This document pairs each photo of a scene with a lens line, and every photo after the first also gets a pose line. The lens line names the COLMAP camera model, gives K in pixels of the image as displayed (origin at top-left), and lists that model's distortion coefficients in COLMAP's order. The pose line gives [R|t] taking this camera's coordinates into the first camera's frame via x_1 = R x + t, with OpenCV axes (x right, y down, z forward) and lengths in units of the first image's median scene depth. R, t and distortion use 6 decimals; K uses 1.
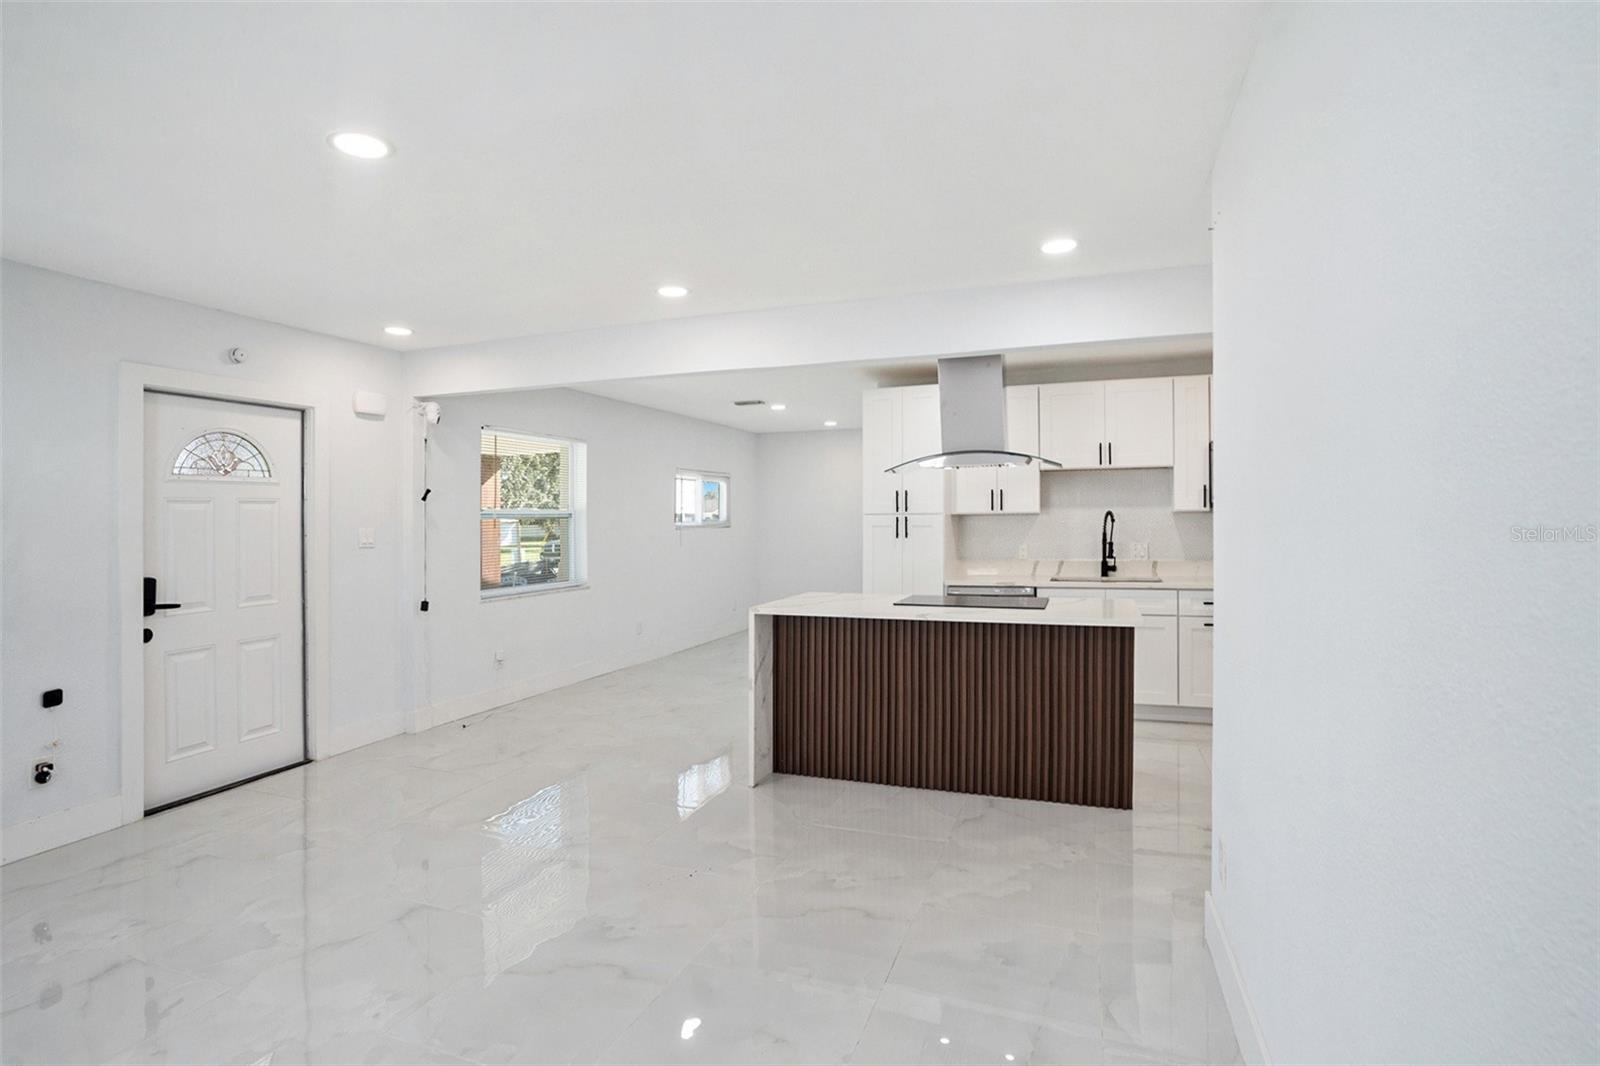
lens RADIAL K [[839.0, 0, 805.3], [0, 839.0, 507.3], [0, 0, 1]] dist [-0.027601, 0.001899]
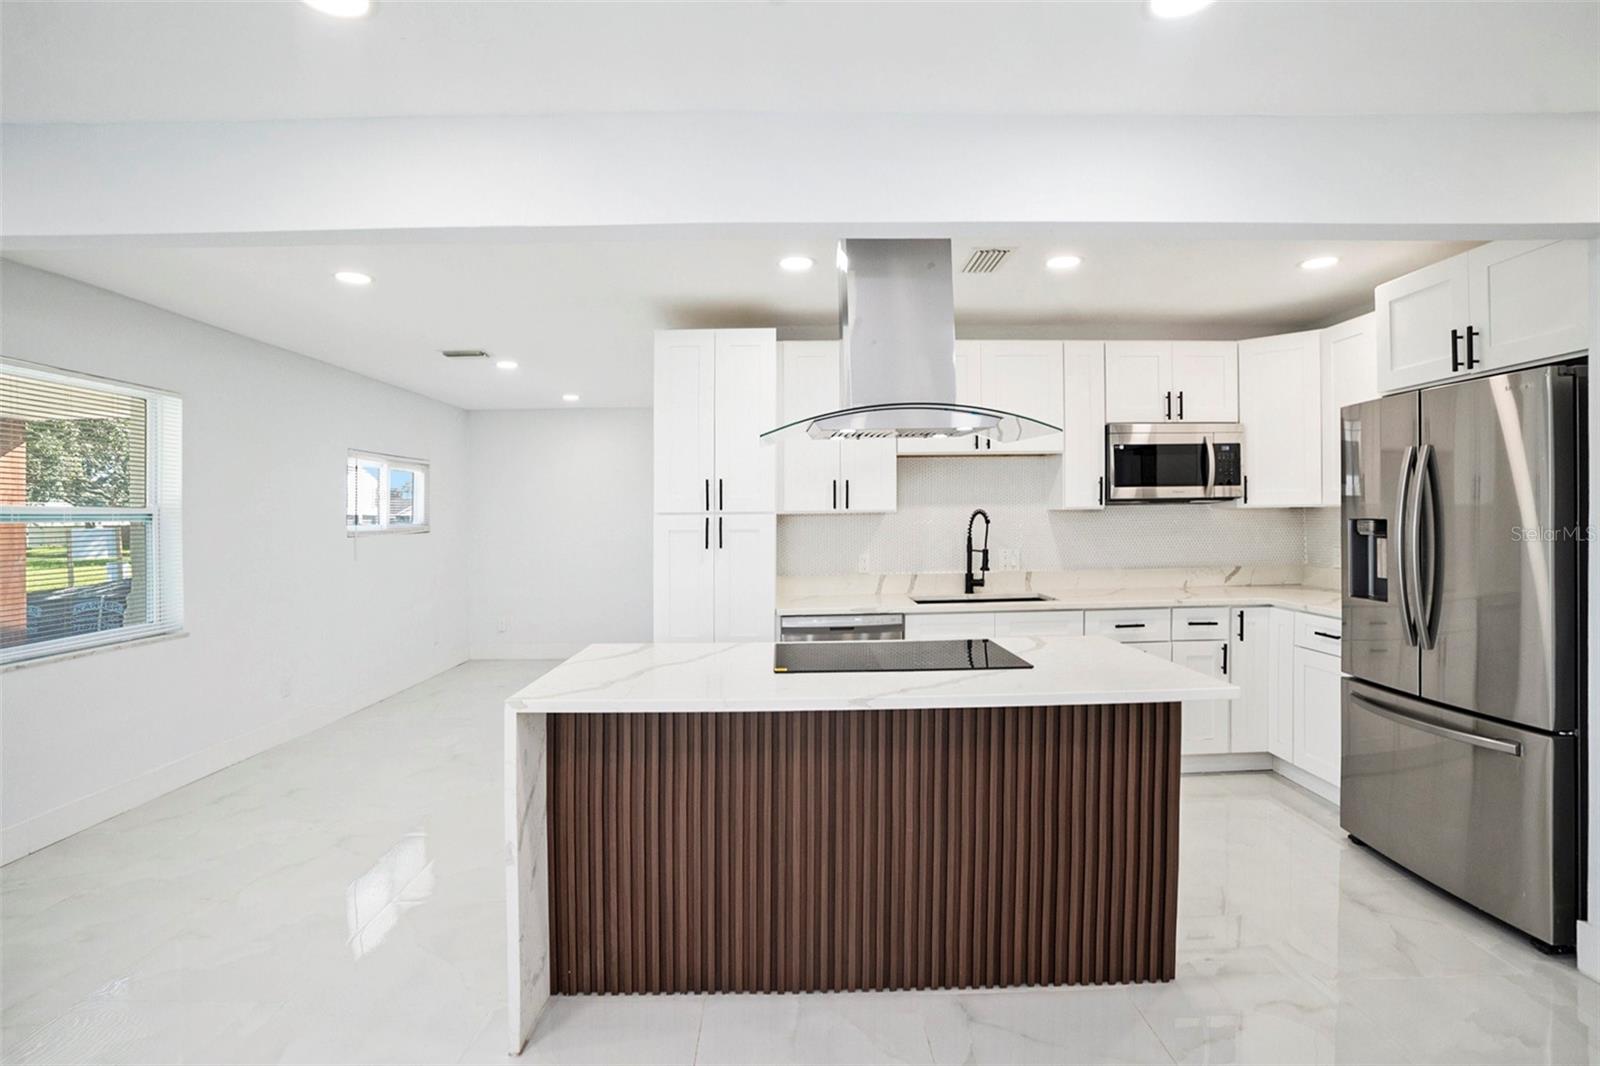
lens RADIAL K [[787.4, 0, 811.3], [0, 787.4, 511.7], [0, 0, 1]] dist [-0.048658, 0.012067]
pose [[0.927633, 0.000428, 0.373493, -0.053519], [-0.001070, 0.999998, 0.001512, 0.005752], [-0.373491, -0.001802, 0.927632, 0.378465]]
